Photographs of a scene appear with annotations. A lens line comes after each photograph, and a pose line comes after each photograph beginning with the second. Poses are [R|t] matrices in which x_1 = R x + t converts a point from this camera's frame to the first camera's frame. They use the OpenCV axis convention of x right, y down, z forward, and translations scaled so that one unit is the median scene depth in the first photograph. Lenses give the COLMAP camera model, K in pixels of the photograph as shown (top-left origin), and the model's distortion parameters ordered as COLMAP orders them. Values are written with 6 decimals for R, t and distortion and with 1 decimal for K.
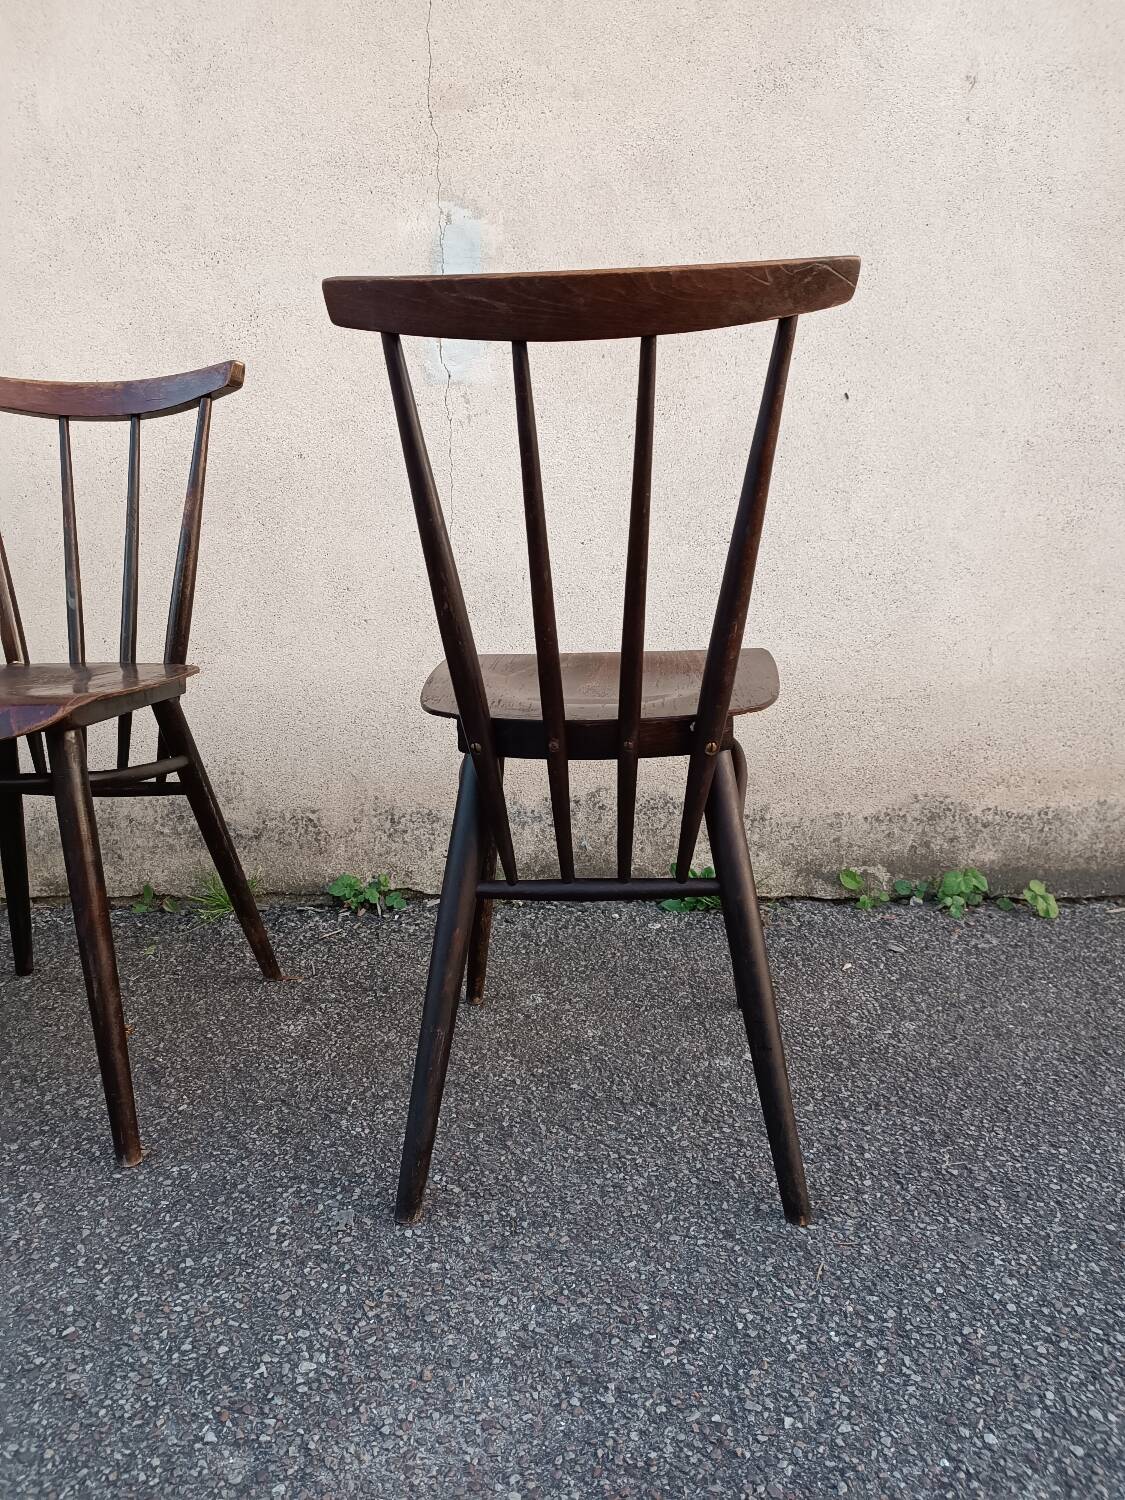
lens RADIAL K [[1073.2, 0, 558.4], [0, 1073.2, 748.9], [0, 0, 1]] dist [0.013778, -0.014101]
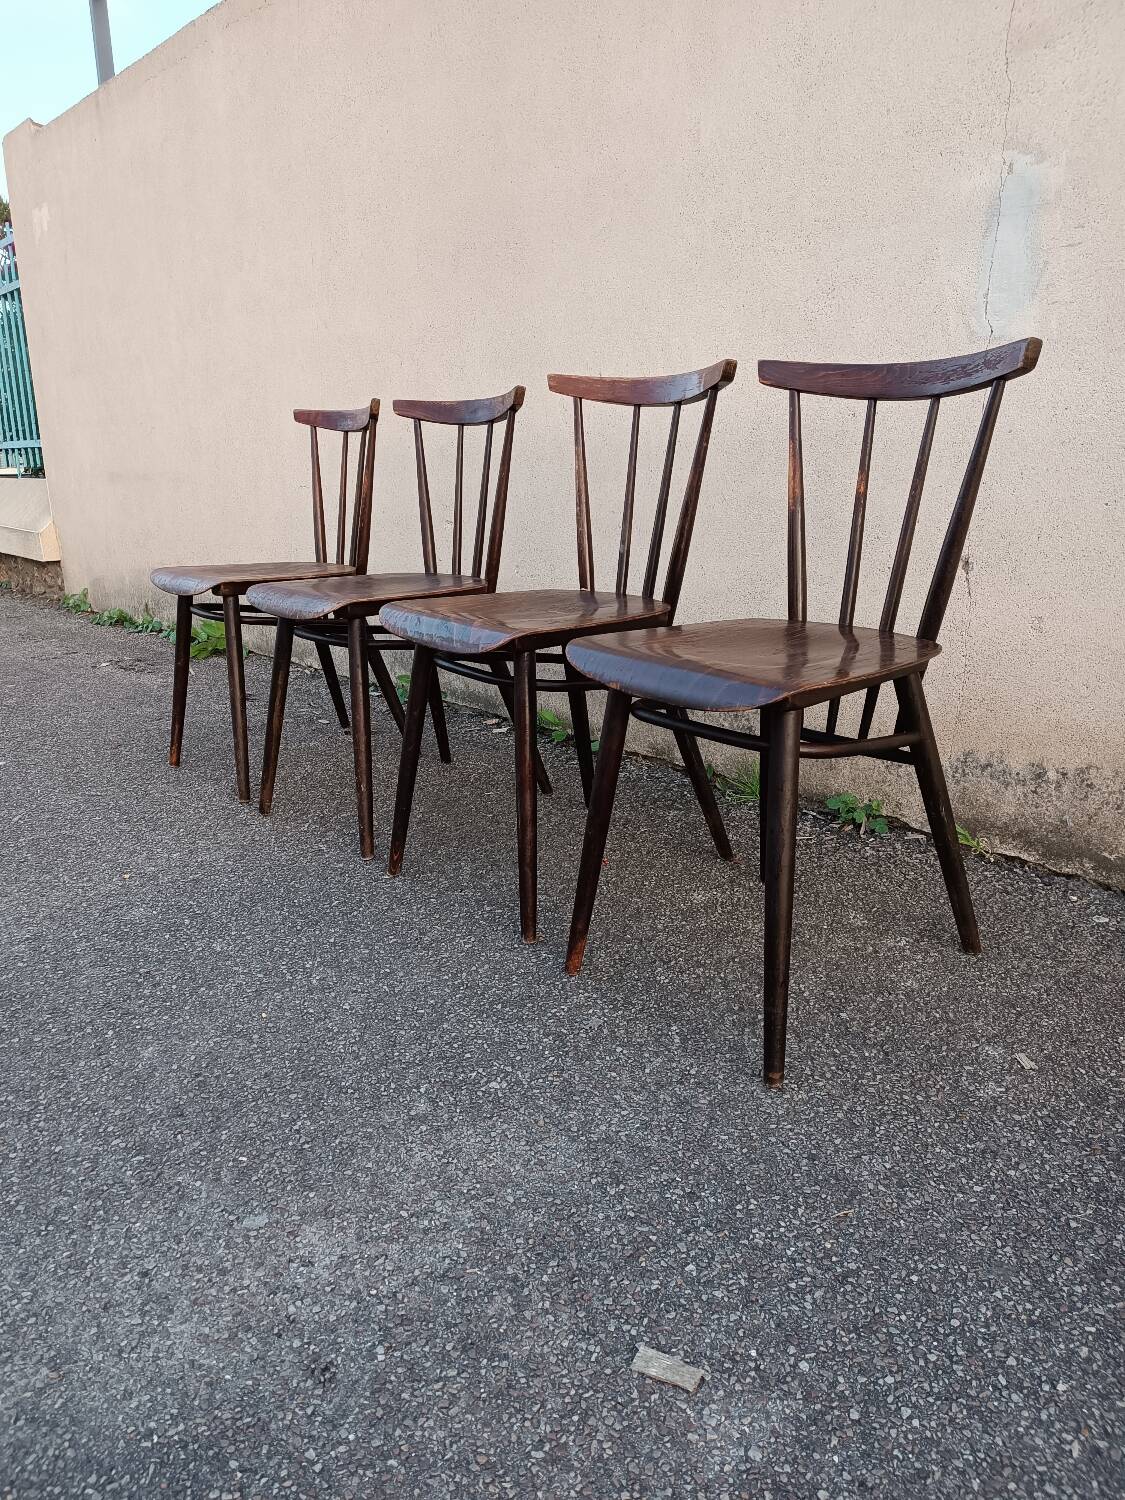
lens RADIAL K [[1073.2, 0, 549.1], [0, 1073.2, 747.1], [0, 0, 1]] dist [0.013778, -0.014101]
pose [[0.682223, 0.199982, -0.703263, 0.525853], [-0.116973, 0.979330, 0.165013, -0.111483], [0.721727, -0.030313, 0.691514, -0.003928]]
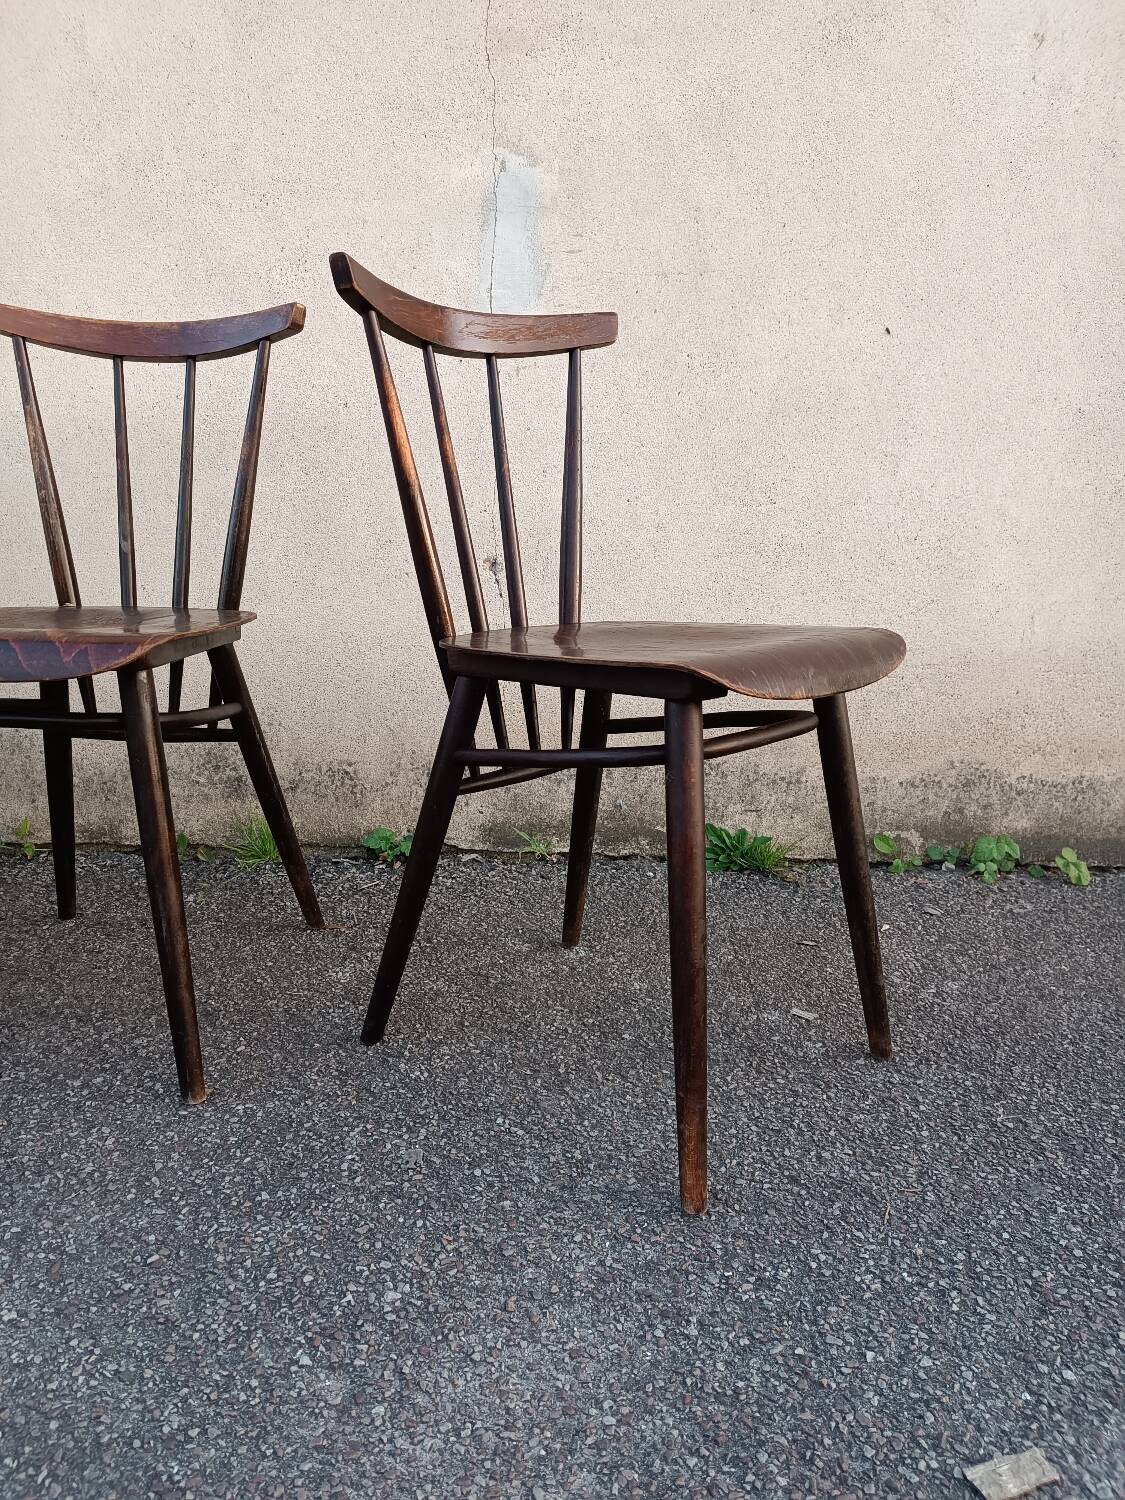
lens RADIAL K [[1073.2, 0, 557.4], [0, 1073.2, 749.4], [0, 0, 1]] dist [0.013778, -0.014101]
pose [[0.999686, 0.023132, 0.009680, -0.063643], [-0.023411, 0.999283, 0.029750, 0.014509], [-0.008985, -0.029967, 0.999510, -0.002756]]
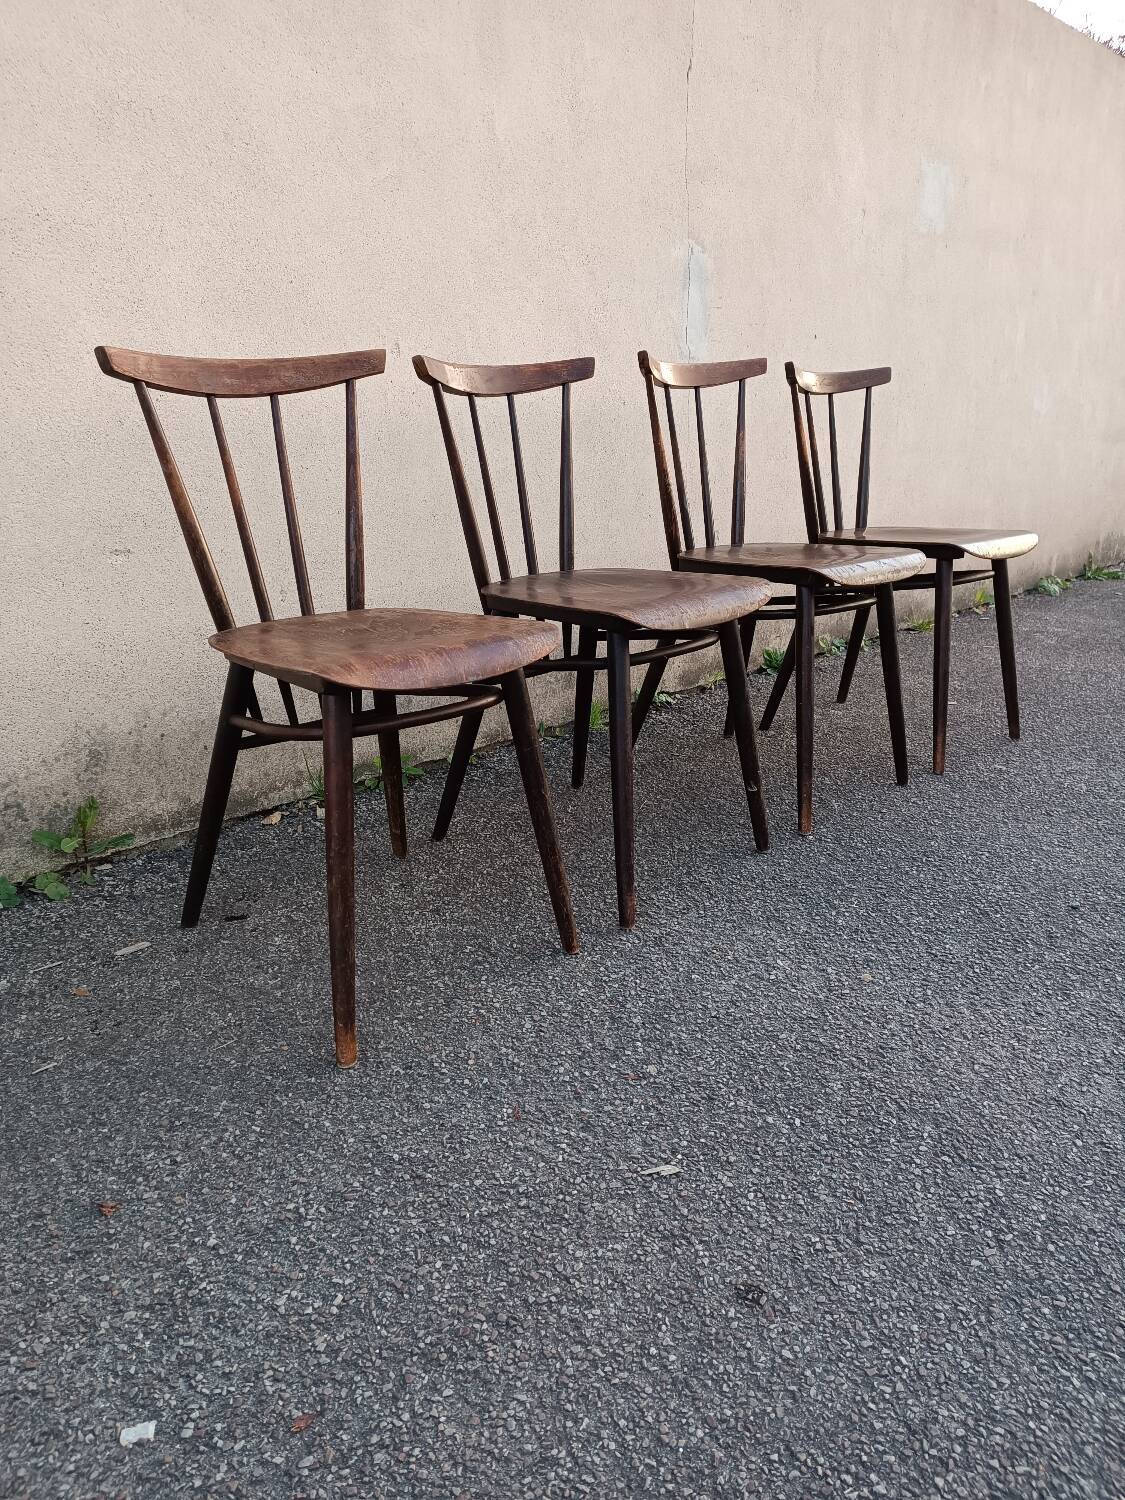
lens RADIAL K [[1073.2, 0, 559.6], [0, 1073.2, 761.7], [0, 0, 1]] dist [0.013778, -0.014101]
pose [[0.704028, -0.211097, 0.678073, -1.921070], [0.131543, 0.977041, 0.167593, -0.056640], [-0.697884, -0.028795, 0.715632, -0.044225]]
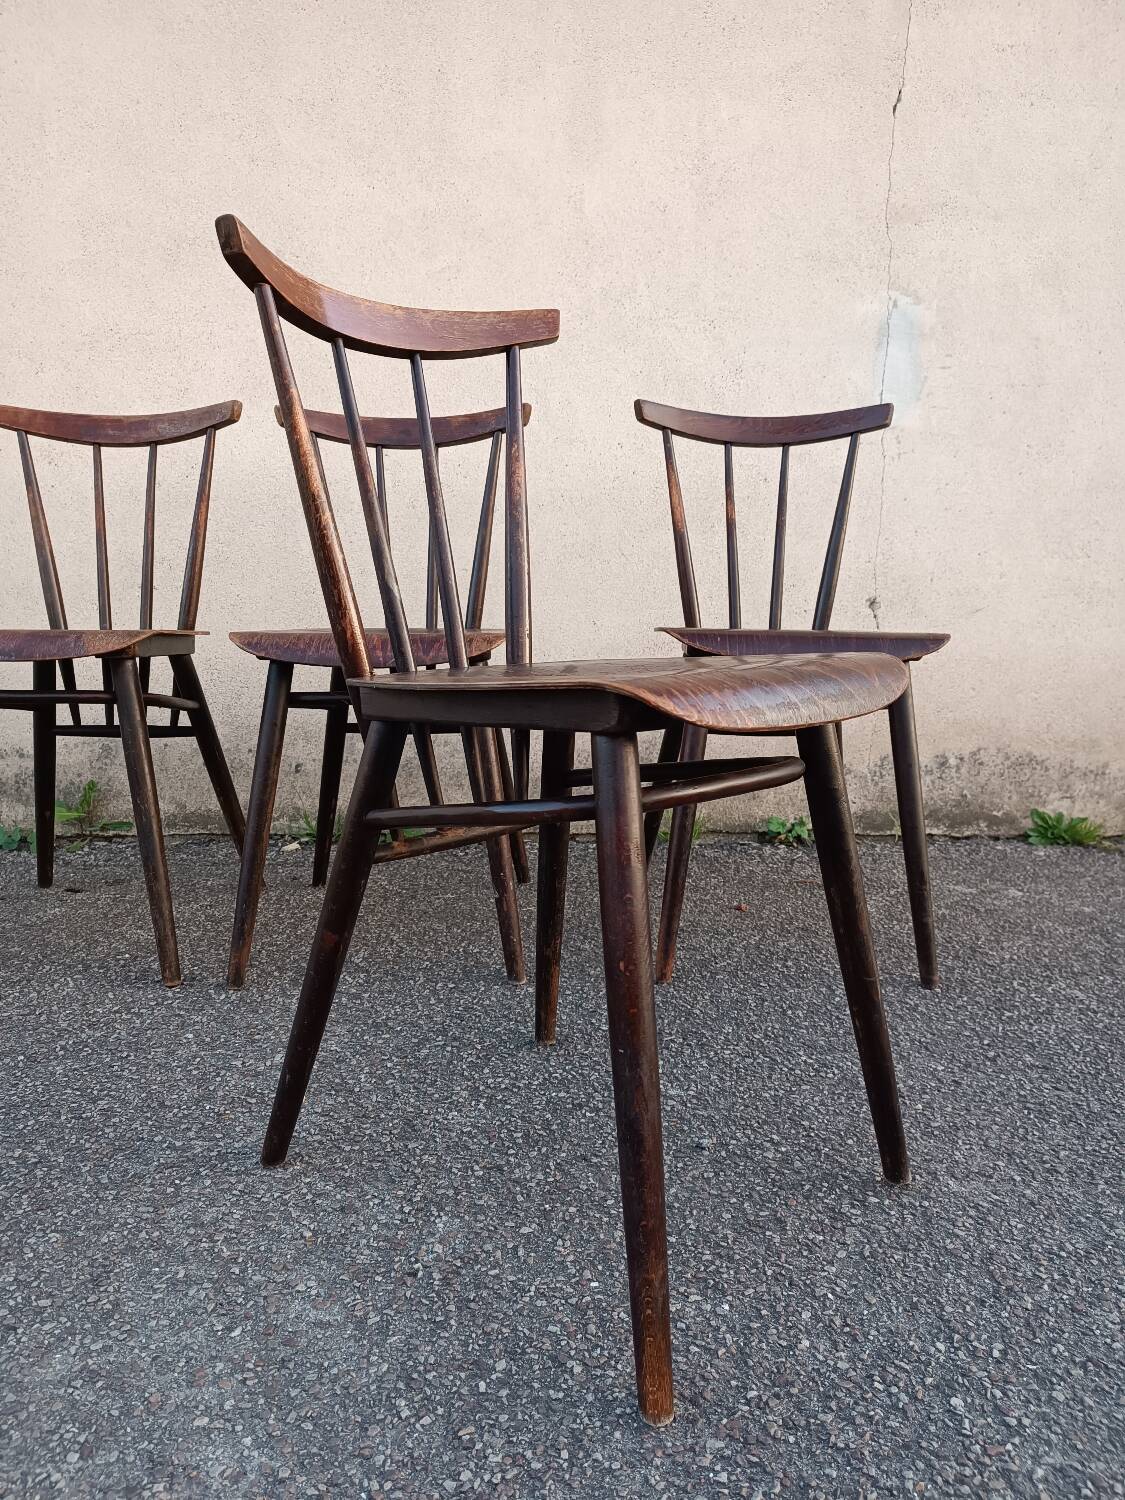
lens RADIAL K [[1073.2, 0, 555.3], [0, 1073.2, 748.5], [0, 0, 1]] dist [0.013778, -0.014101]
pose [[0.995738, 0.014385, 0.091098, -0.800356], [-0.010033, 0.998794, -0.048056, 0.143400], [-0.091680, 0.046937, 0.994682, -0.298824]]
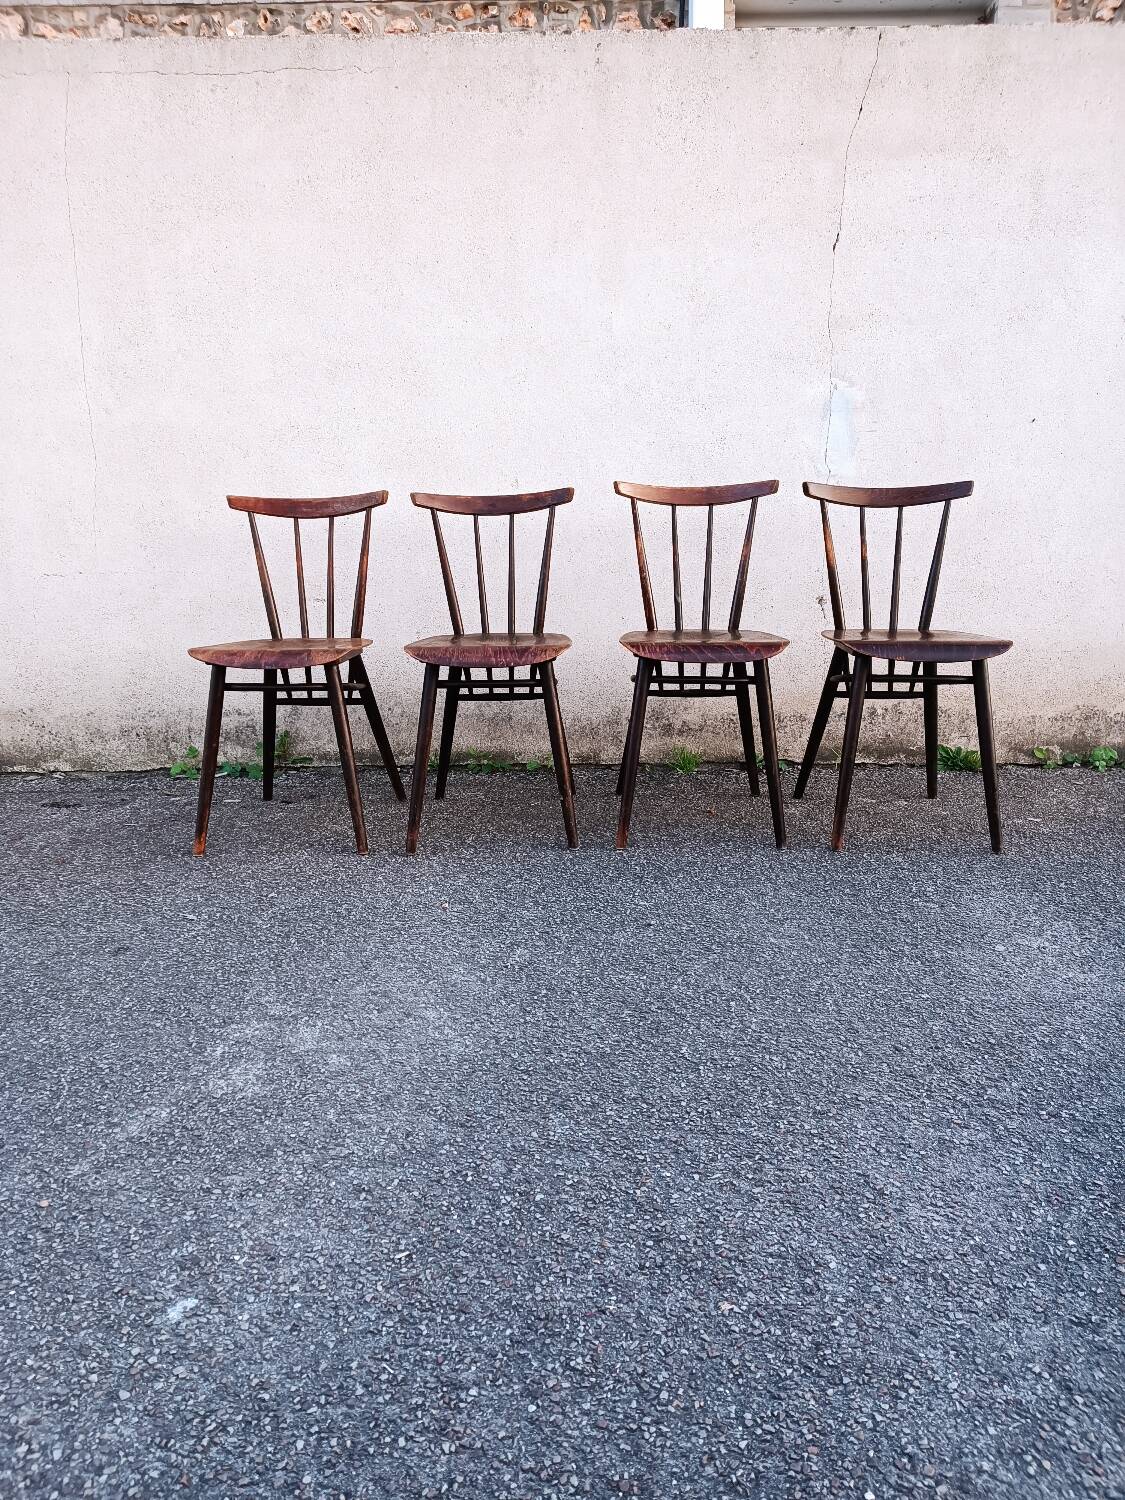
lens RADIAL K [[1073.2, 0, 553.0], [0, 1073.2, 752.9], [0, 0, 1]] dist [0.013778, -0.014101]
pose [[0.999901, 0.002426, 0.013863, -0.779360], [-0.002781, 0.999667, 0.025643, 0.107587], [-0.013796, -0.025679, 0.999575, -1.076676]]
